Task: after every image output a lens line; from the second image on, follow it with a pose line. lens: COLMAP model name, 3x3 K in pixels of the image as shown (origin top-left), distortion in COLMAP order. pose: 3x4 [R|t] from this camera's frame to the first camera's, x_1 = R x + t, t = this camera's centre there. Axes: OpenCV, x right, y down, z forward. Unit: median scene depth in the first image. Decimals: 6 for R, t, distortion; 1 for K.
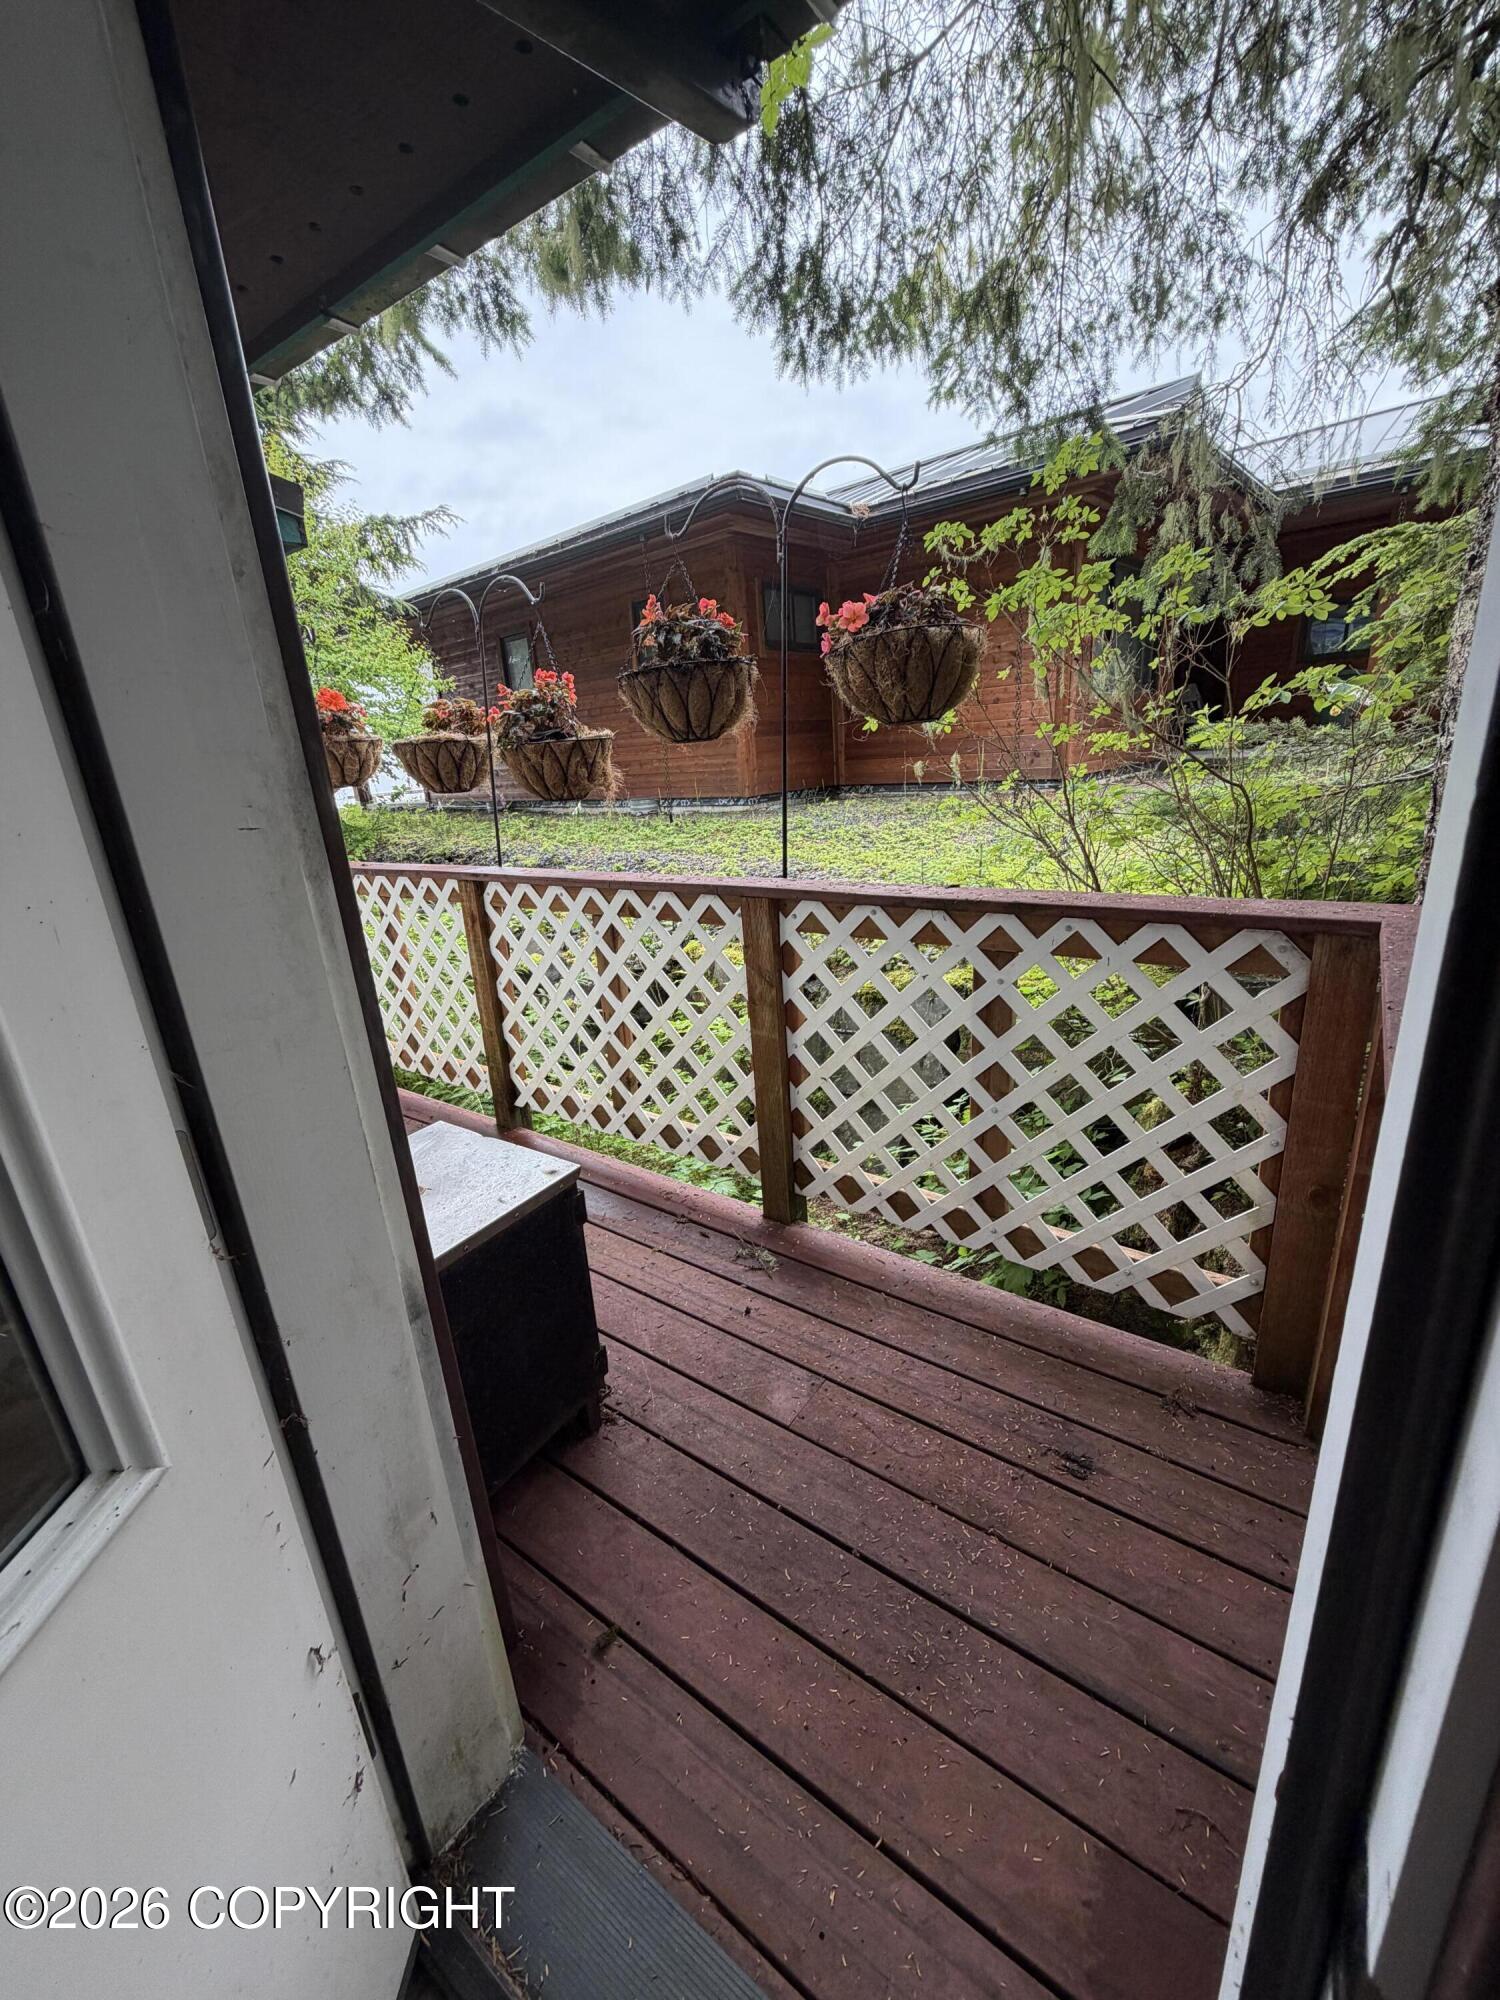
lens RADIAL K [[794.7, 0, 745.4], [0, 794.7, 1000.4], [0, 0, 1]] dist [-0.000186, 0.000340]
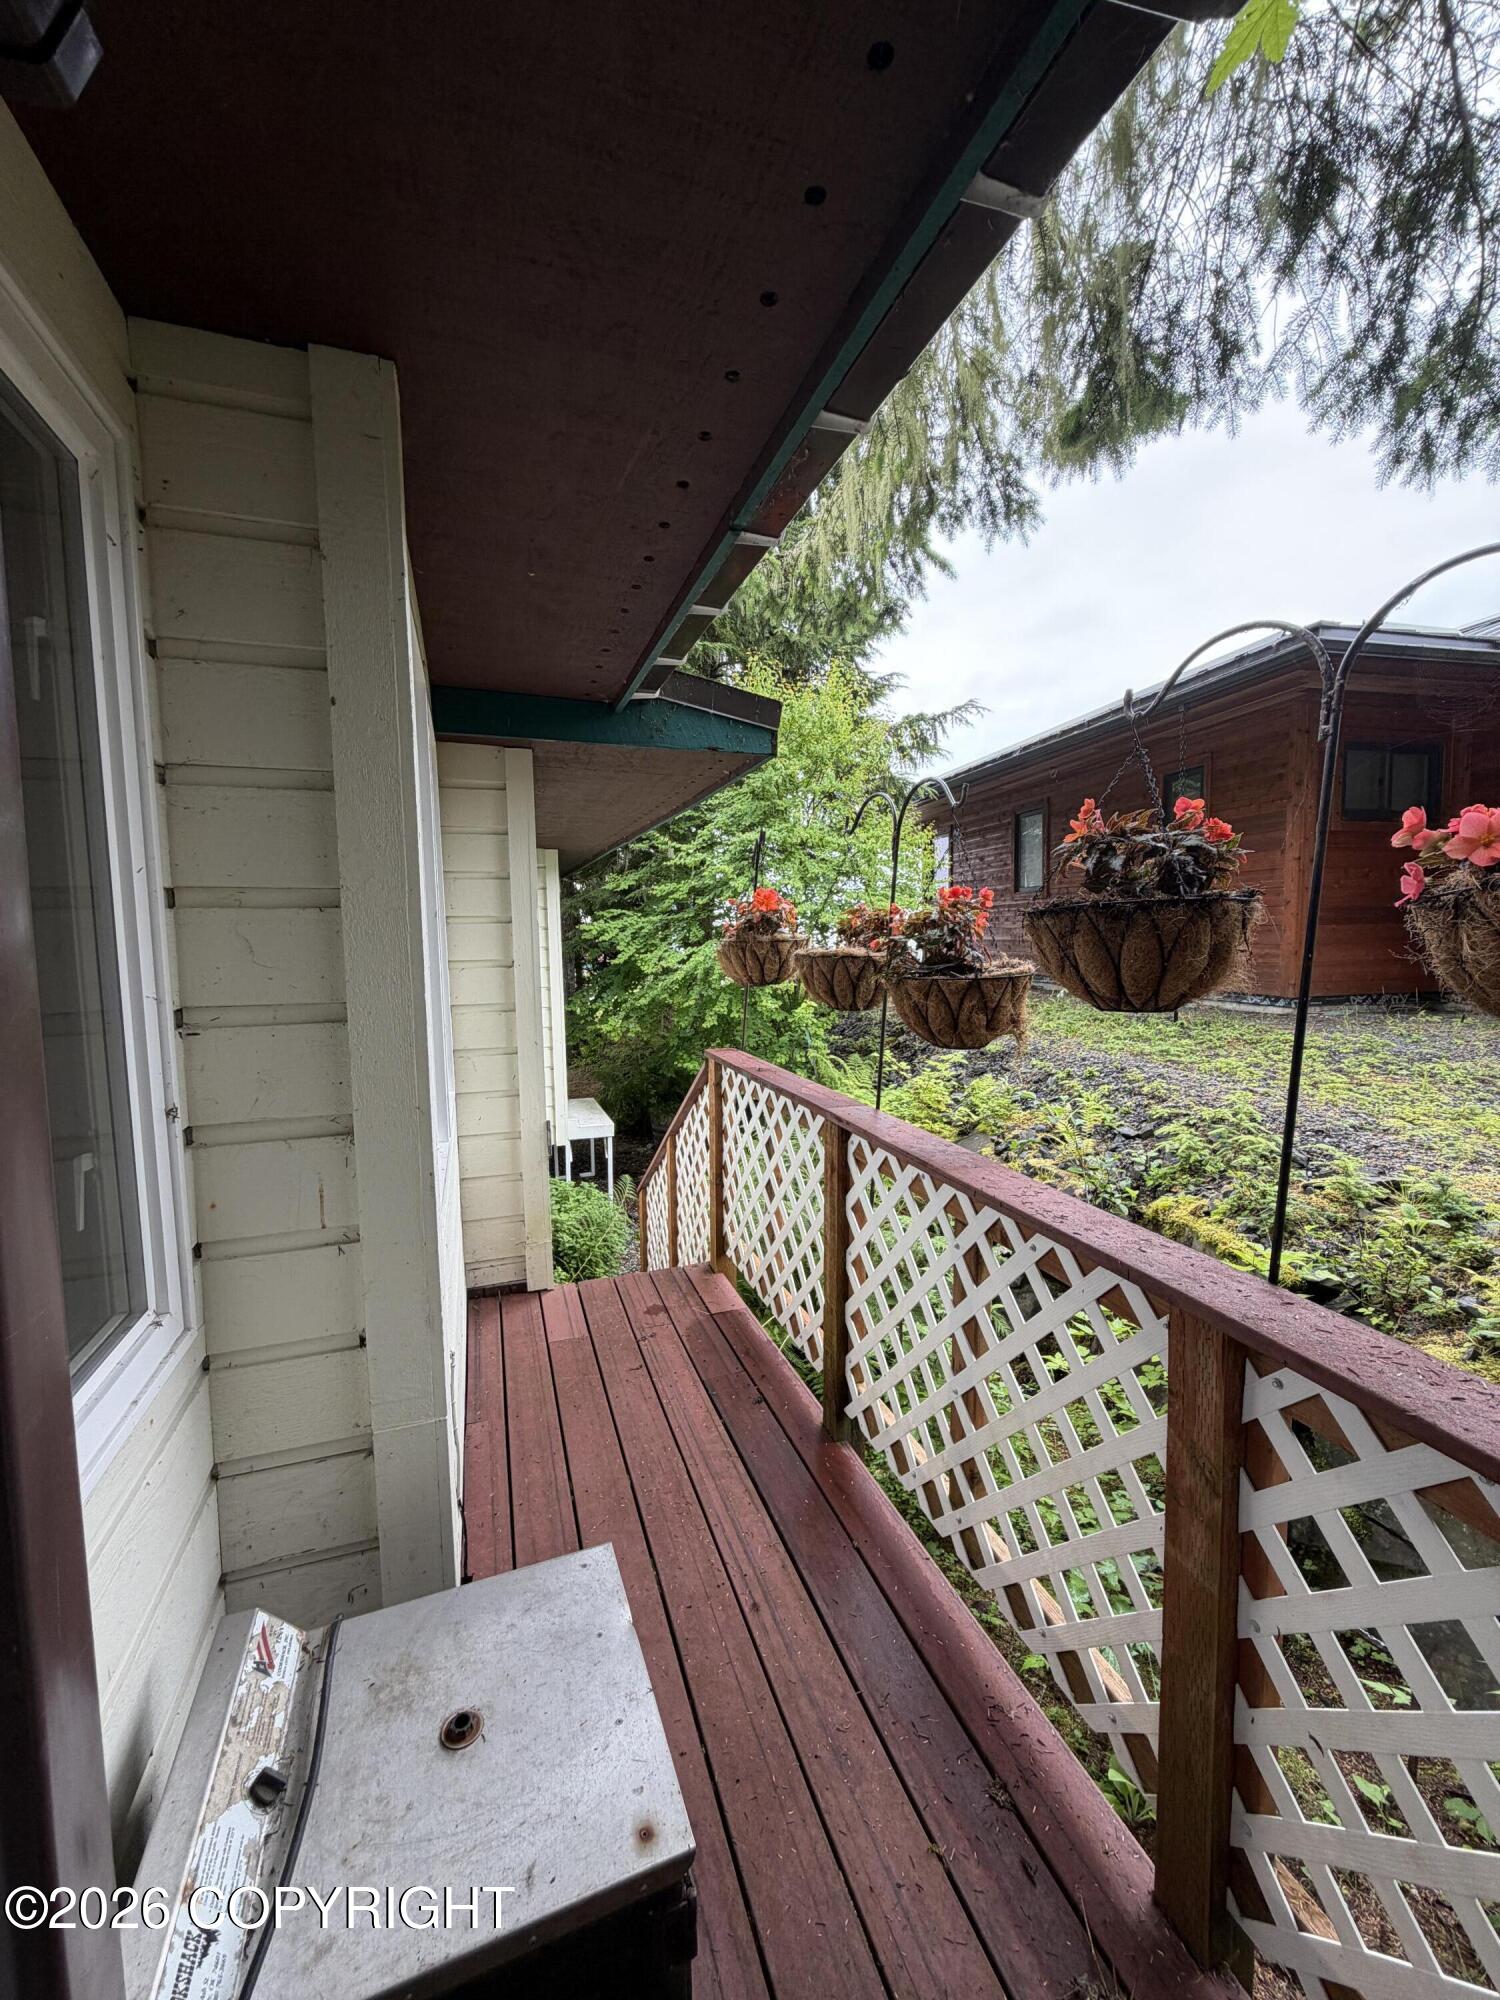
lens RADIAL K [[794.7, 0, 751.3], [0, 794.7, 1000.0], [0, 0, 1]] dist [-0.000186, 0.000340]
pose [[0.818835, 0.101869, -0.564917, 0.032702], [-0.207505, 0.970106, -0.125839, -0.144742], [0.535211, 0.220265, 0.815495, 0.241491]]
